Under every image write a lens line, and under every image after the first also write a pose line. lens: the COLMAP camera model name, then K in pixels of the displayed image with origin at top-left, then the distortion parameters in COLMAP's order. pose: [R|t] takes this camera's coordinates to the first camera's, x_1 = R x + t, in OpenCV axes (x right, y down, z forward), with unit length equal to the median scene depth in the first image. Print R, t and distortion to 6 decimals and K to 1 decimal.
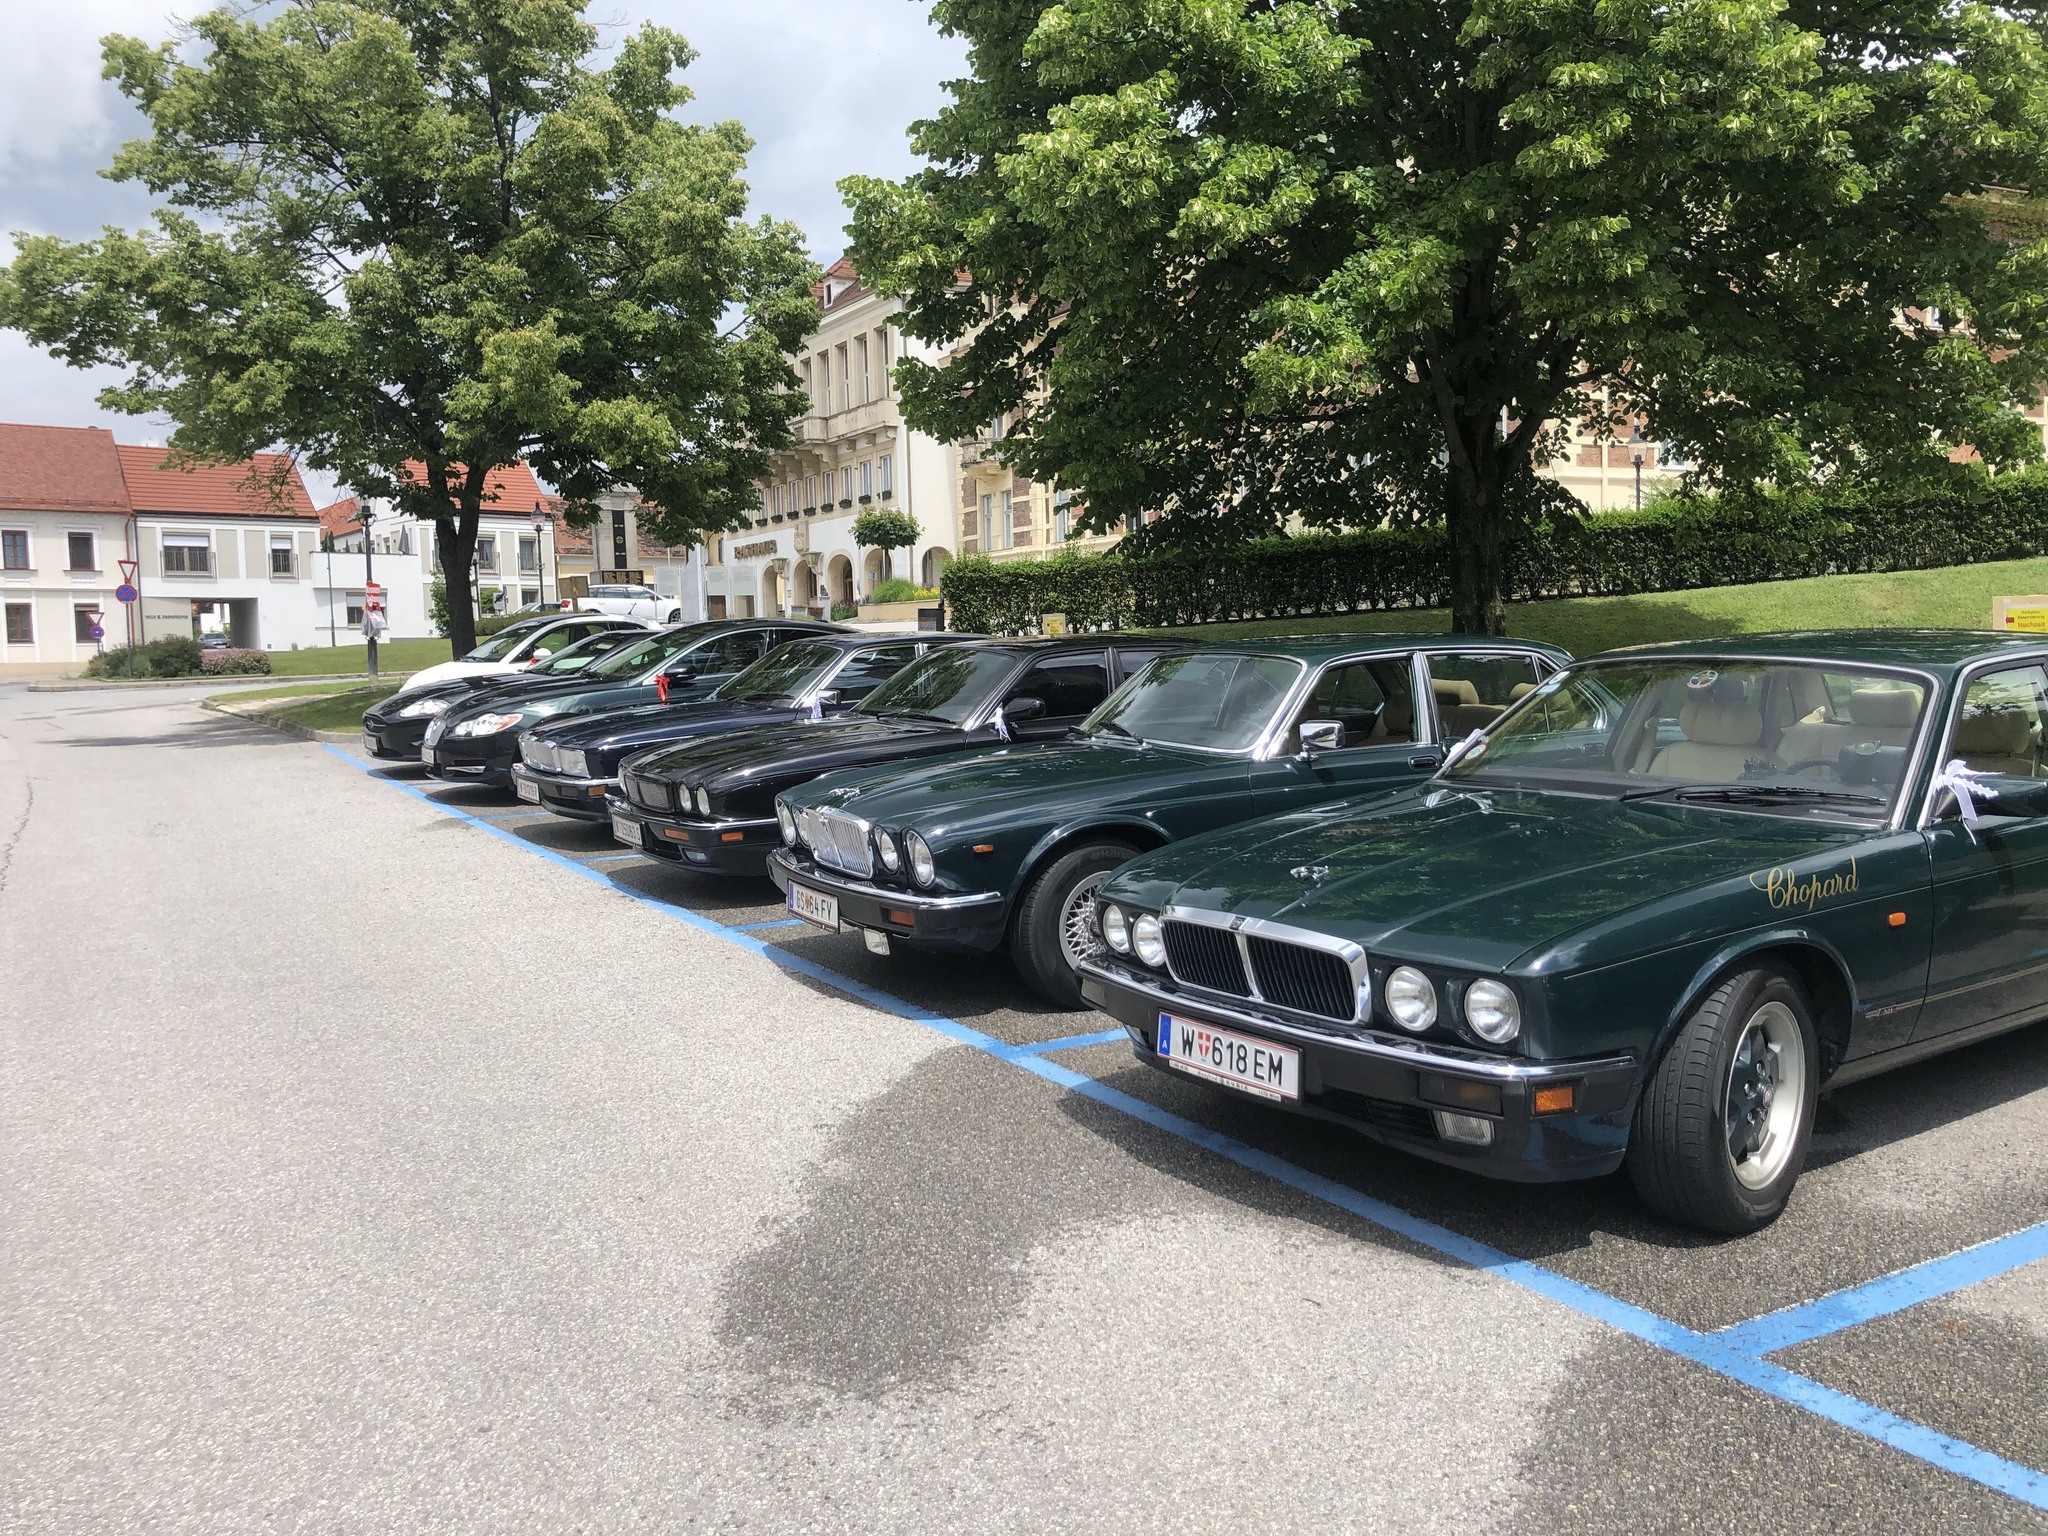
lens RADIAL K [[1677.5, 0, 994.8], [0, 1677.5, 787.6], [0, 0, 1]] dist [0.021495, -0.011667]
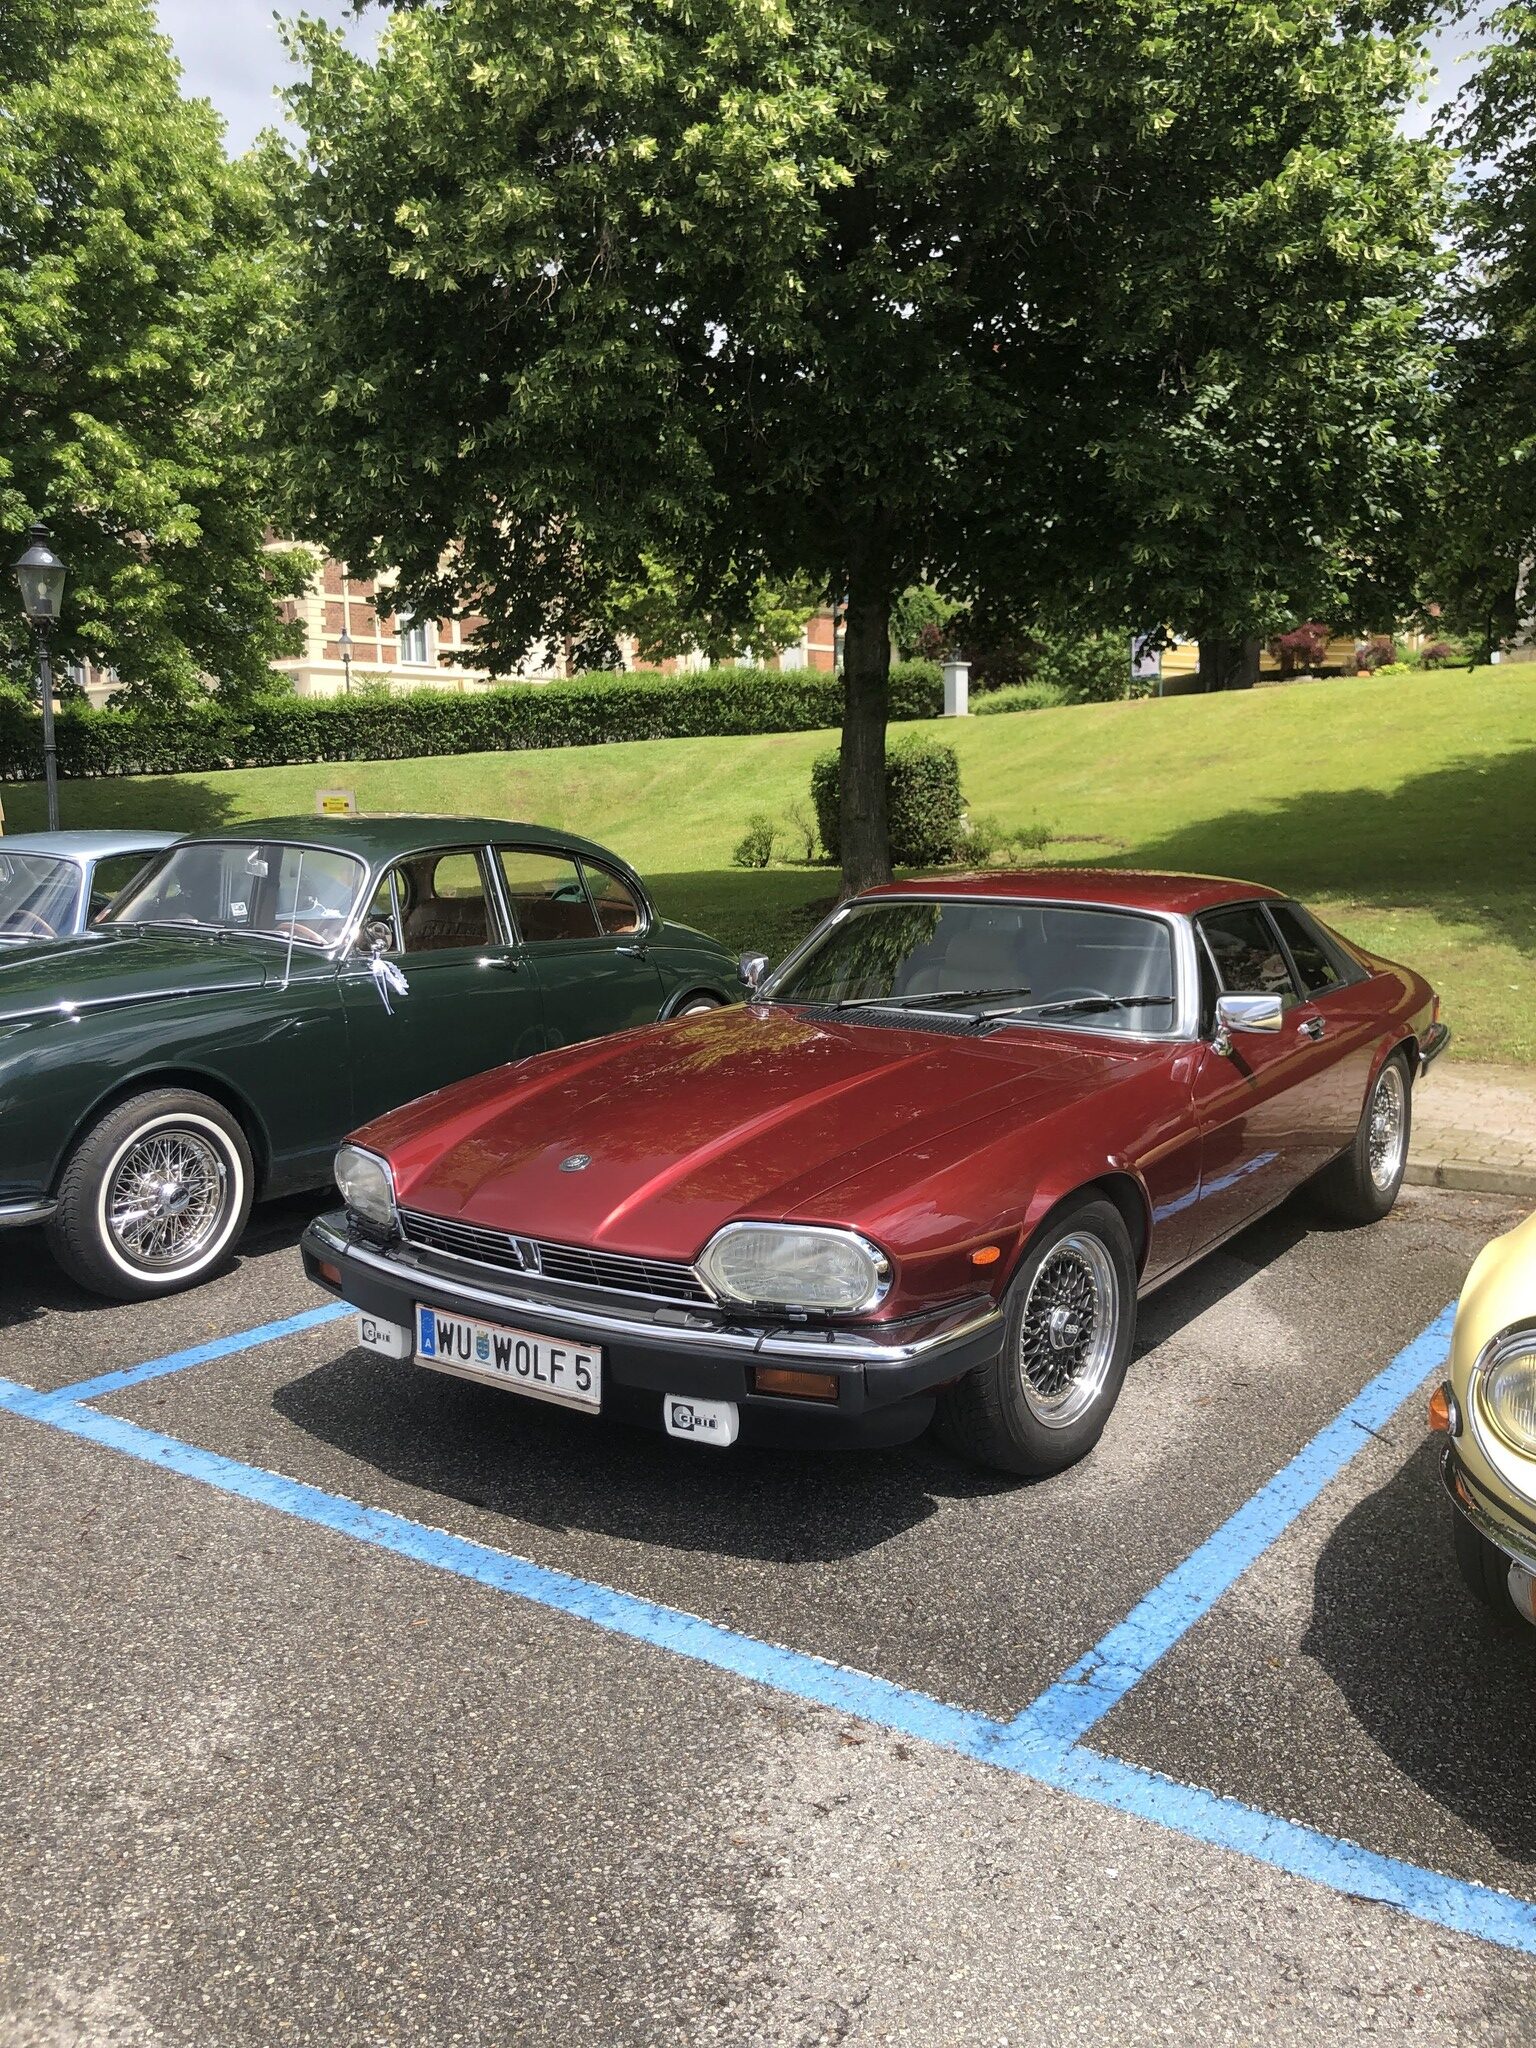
lens RADIAL K [[1691.8, 0, 782.4], [0, 1691.8, 1001.1], [0, 0, 1]] dist [0.059282, -0.086039]
pose [[0.911397, -0.039926, 0.409587, 0.293046], [0.028751, 0.999028, 0.033409, 0.032517], [-0.410523, -0.018673, 0.911659, -0.440508]]
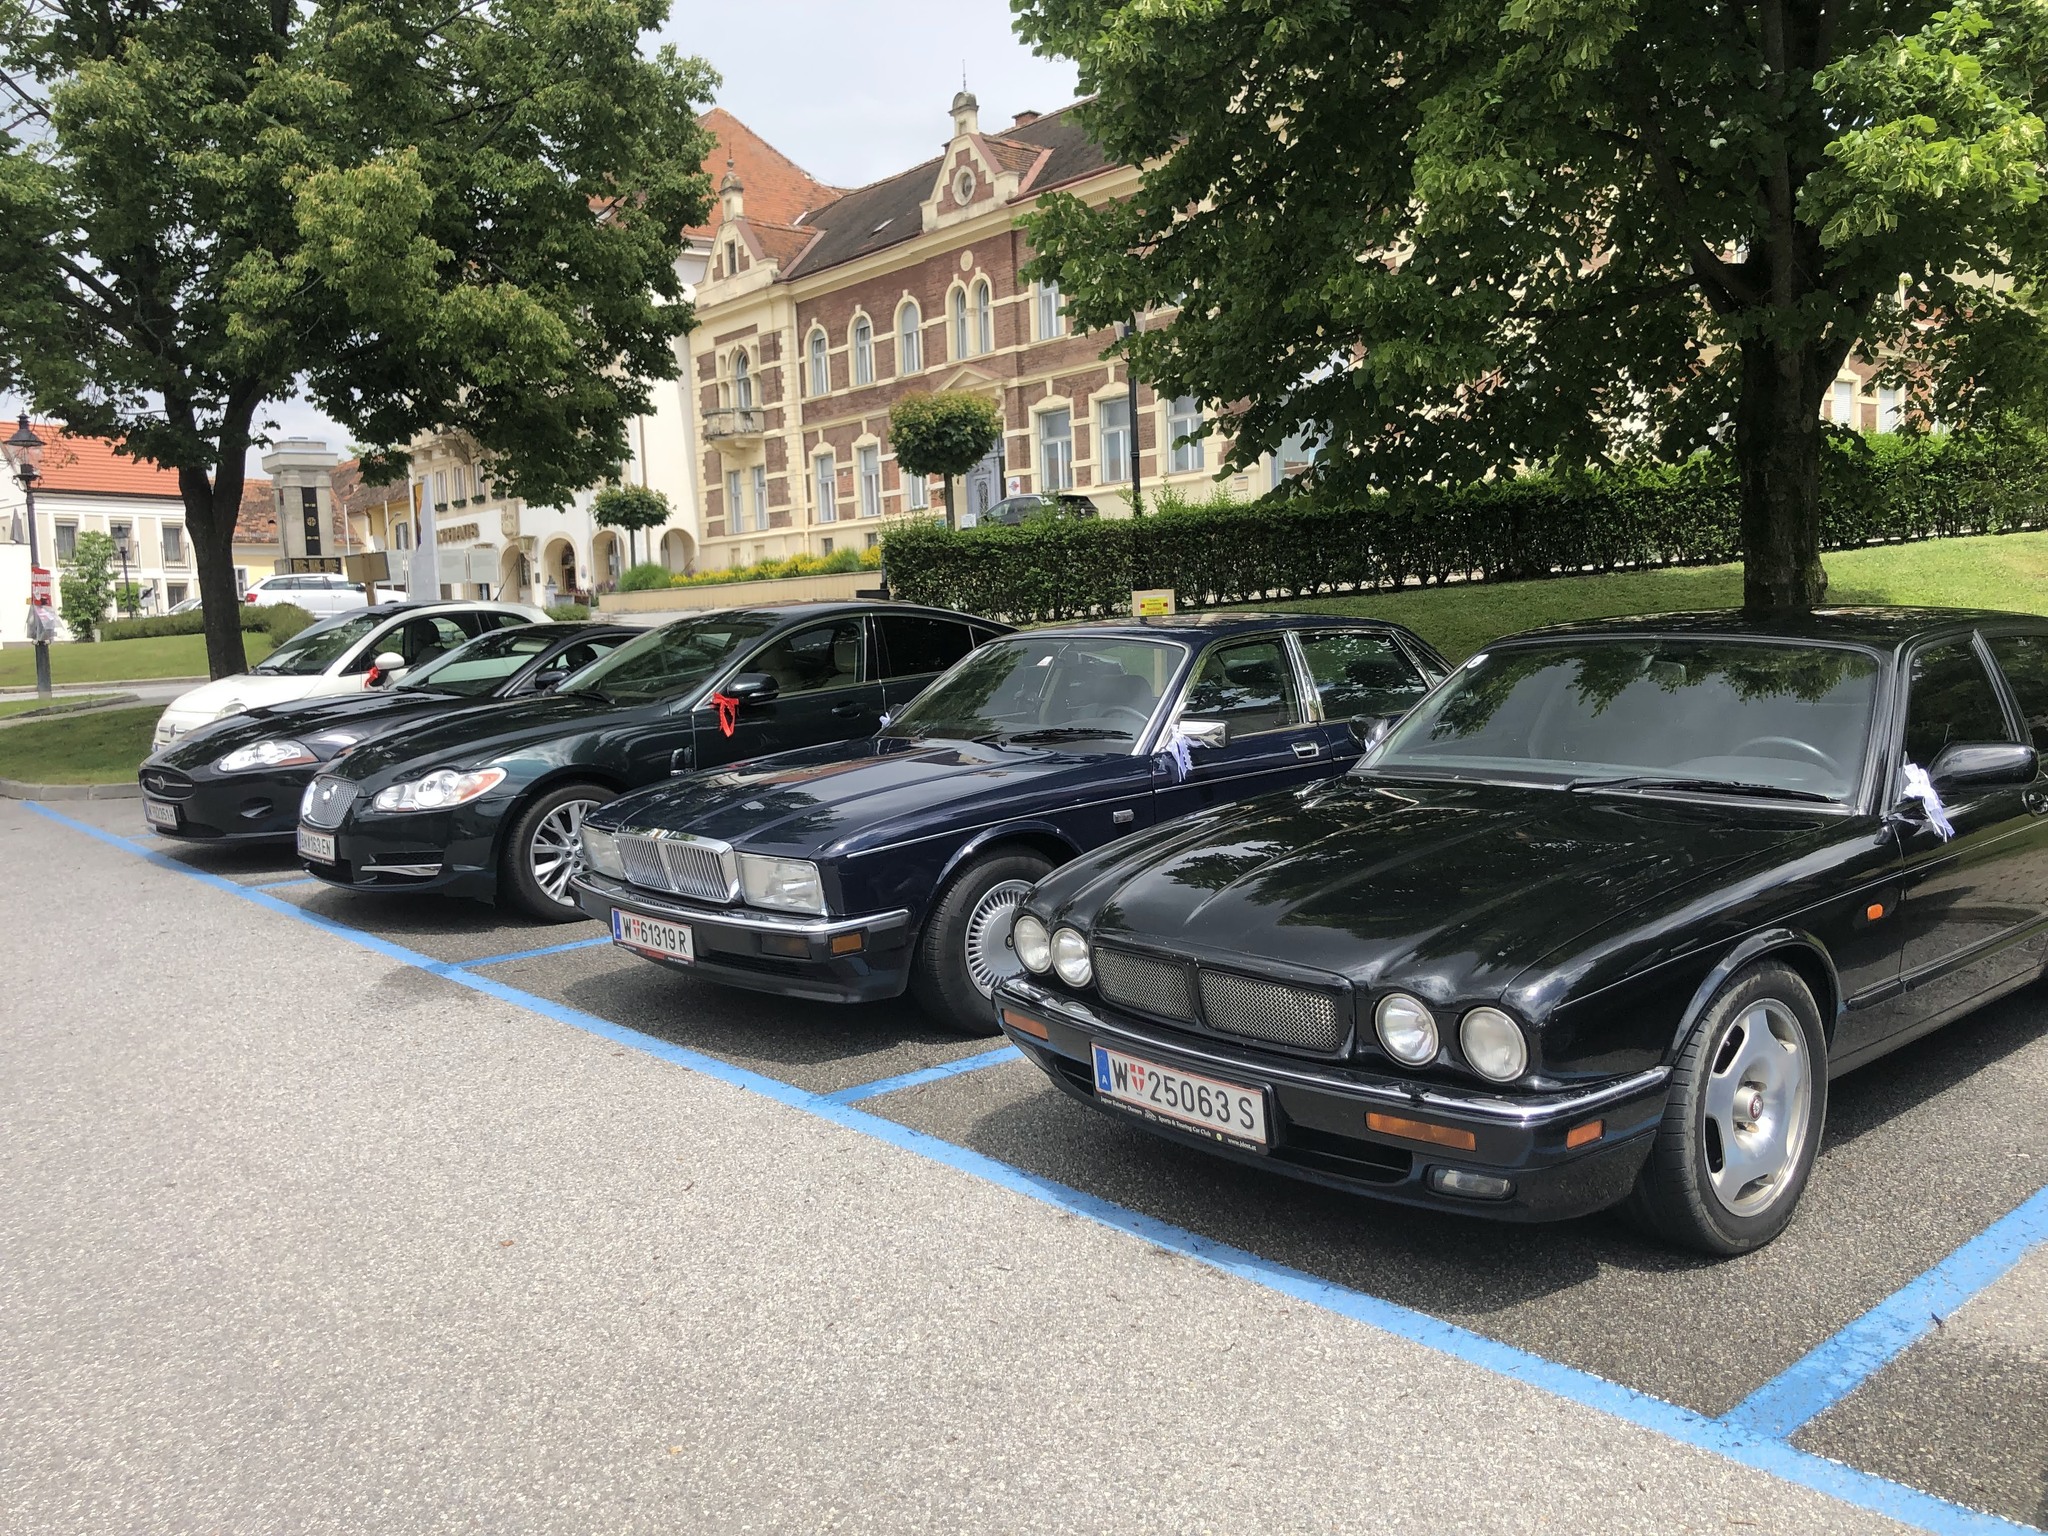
lens RADIAL K [[1673.1, 0, 1024.7], [0, 1673.1, 803.9], [0, 0, 1]] dist [-0.007314, -0.010582]
pose [[0.976587, -0.037615, 0.211807, -0.164183], [0.034168, 0.999218, 0.019913, -0.026747], [-0.212390, -0.012209, 0.977109, 0.289640]]
